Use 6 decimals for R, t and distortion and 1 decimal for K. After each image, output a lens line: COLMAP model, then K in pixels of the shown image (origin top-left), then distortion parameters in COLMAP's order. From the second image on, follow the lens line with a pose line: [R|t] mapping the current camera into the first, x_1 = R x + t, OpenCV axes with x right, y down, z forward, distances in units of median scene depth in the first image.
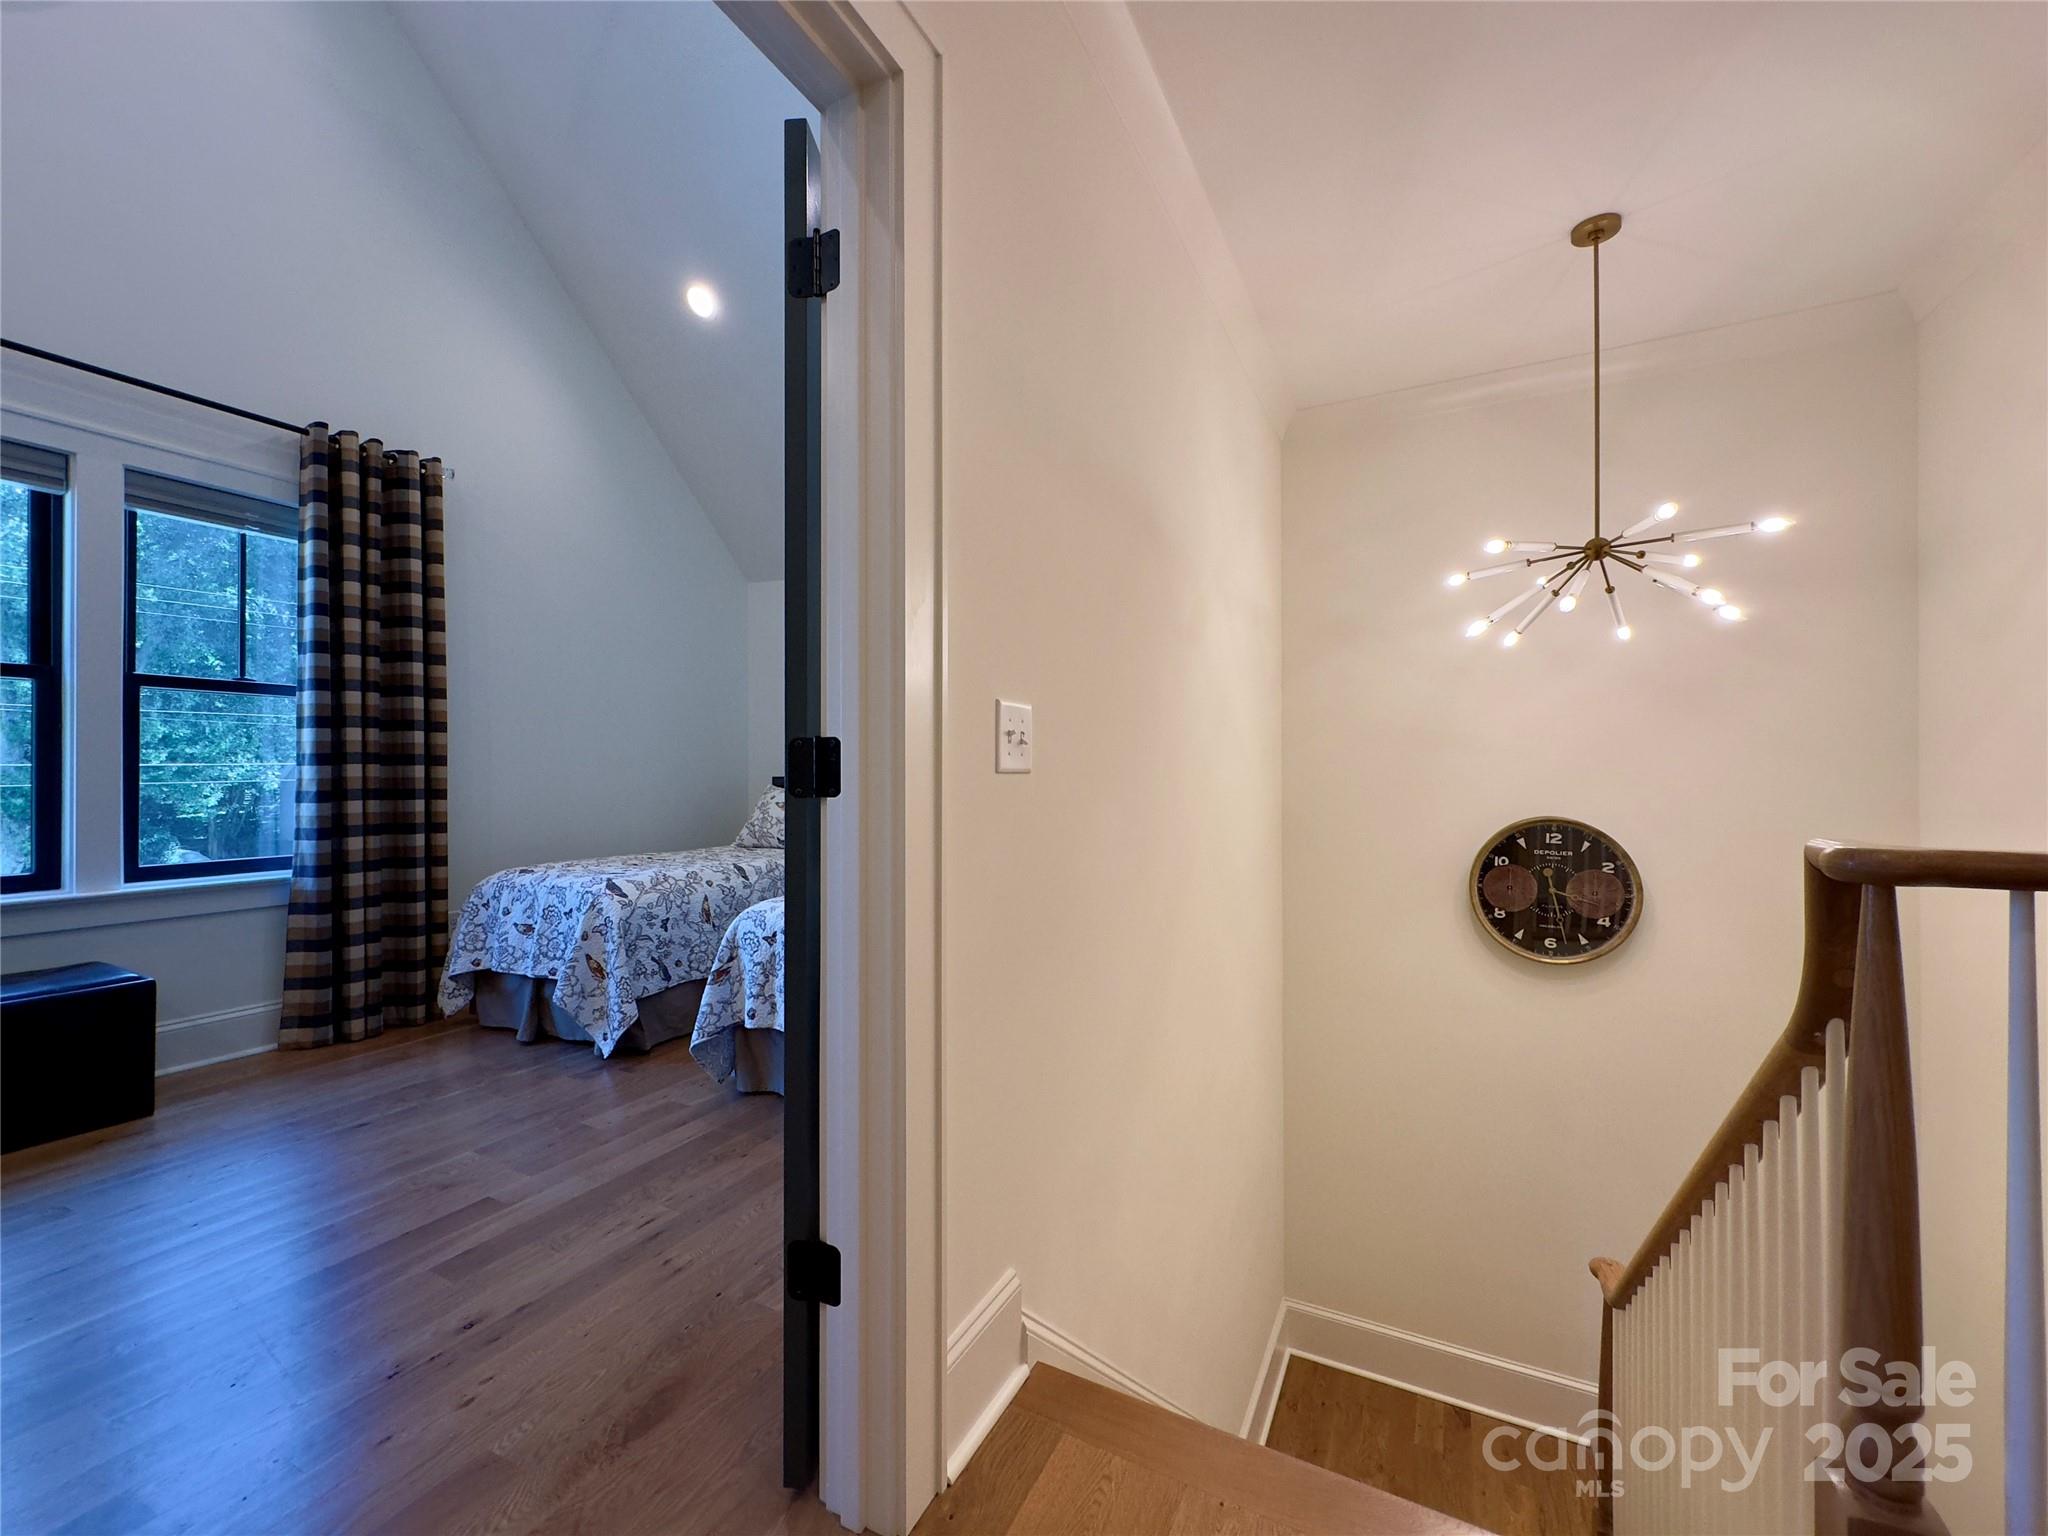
lens RADIAL K [[822.3, 0, 1020.4], [0, 822.3, 772.6], [0, 0, 1]] dist [0.000454, 0.000098]
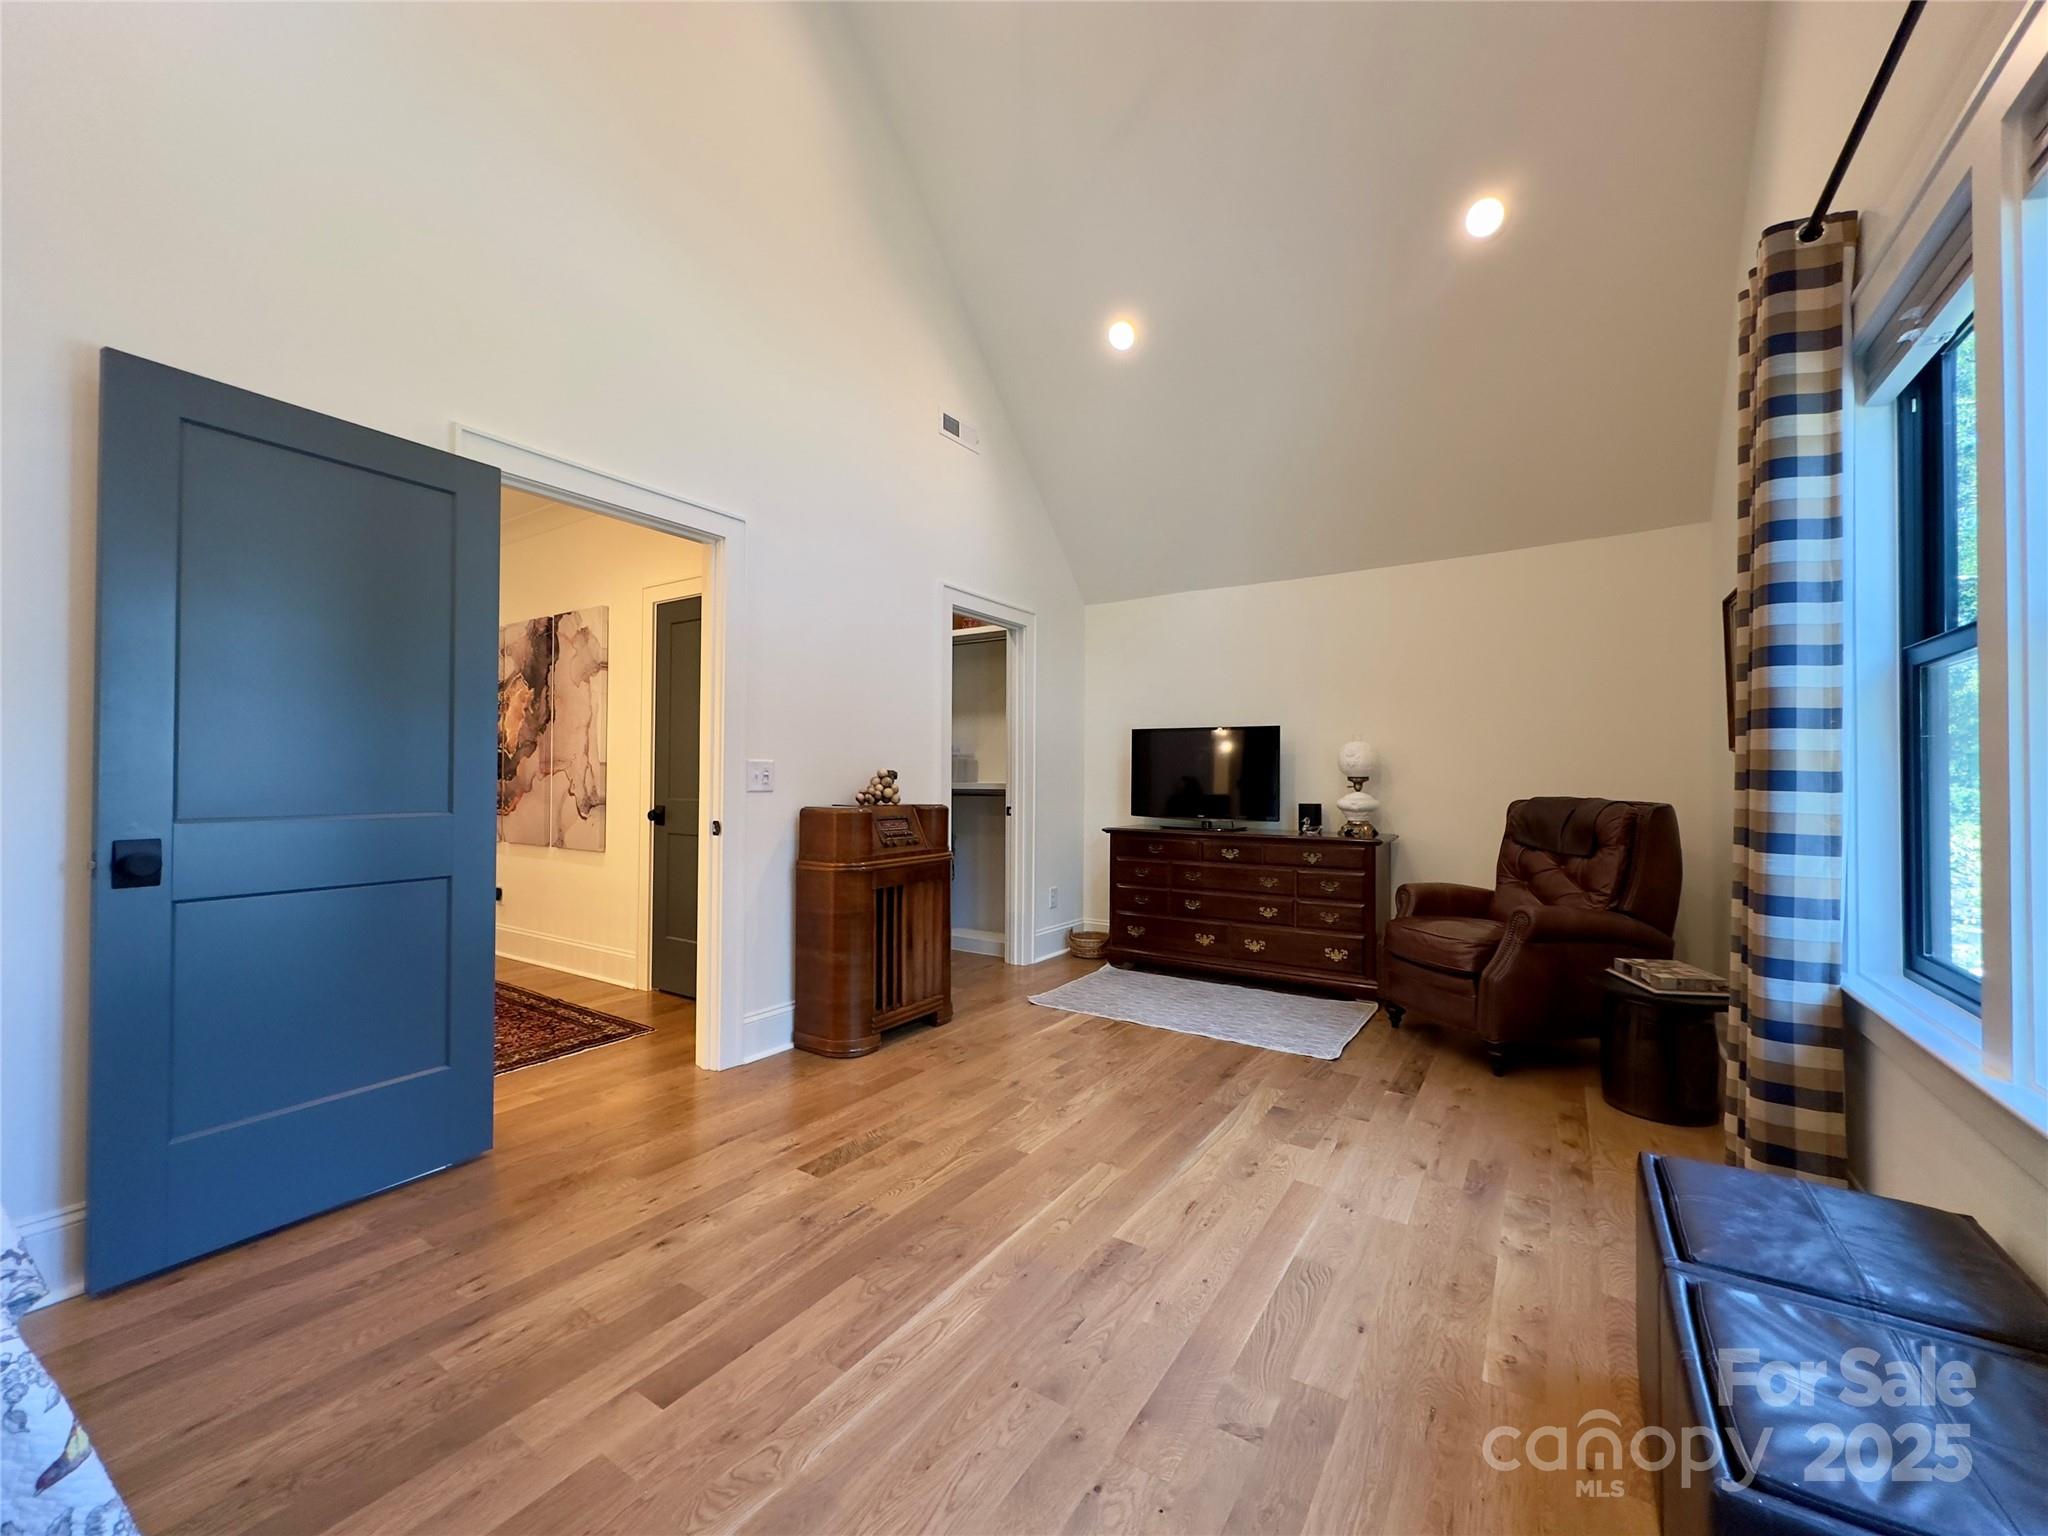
lens RADIAL K [[822.3, 0, 1020.4], [0, 822.3, 772.6], [0, 0, 1]] dist [0.000454, 0.000098]
pose [[-0.993736, -0.007738, 0.111488, -0.663111], [-0.008966, 0.999905, -0.010512, -0.012703], [-0.111396, -0.011446, -0.993710, 1.077766]]
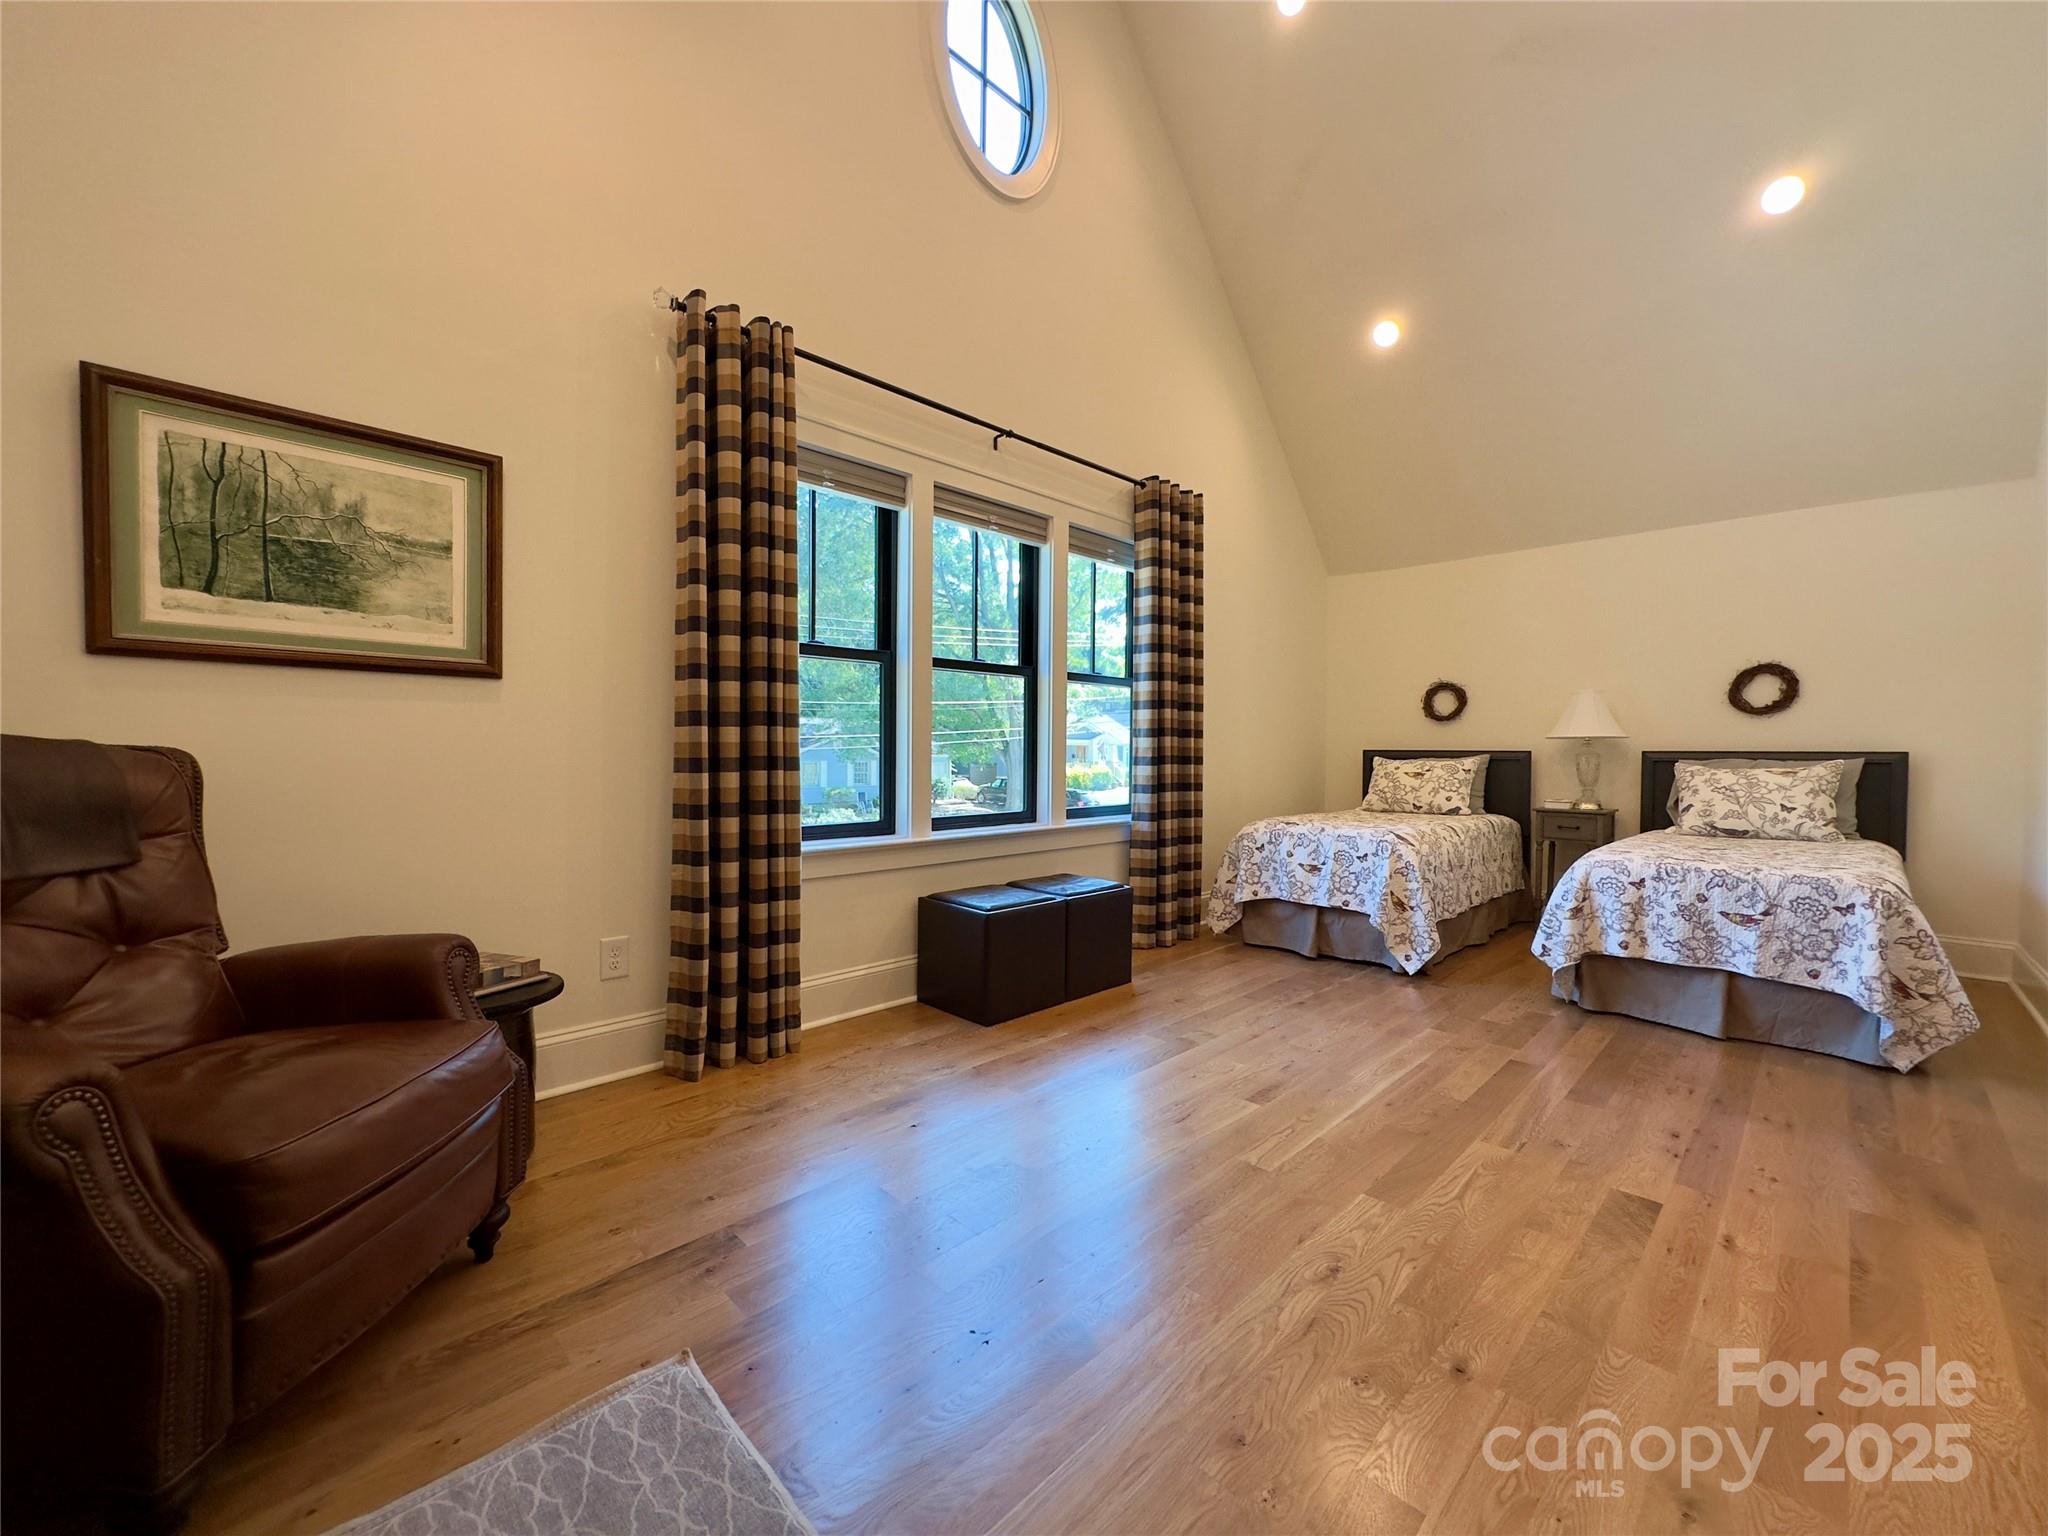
lens RADIAL K [[822.3, 0, 1020.4], [0, 822.3, 772.6], [0, 0, 1]] dist [0.000454, 0.000098]
pose [[0.950312, 0.014782, -0.310948, -0.644829], [-0.005856, 0.999544, 0.029621, 0.009791], [0.311244, -0.026328, 0.949965, -0.327789]]
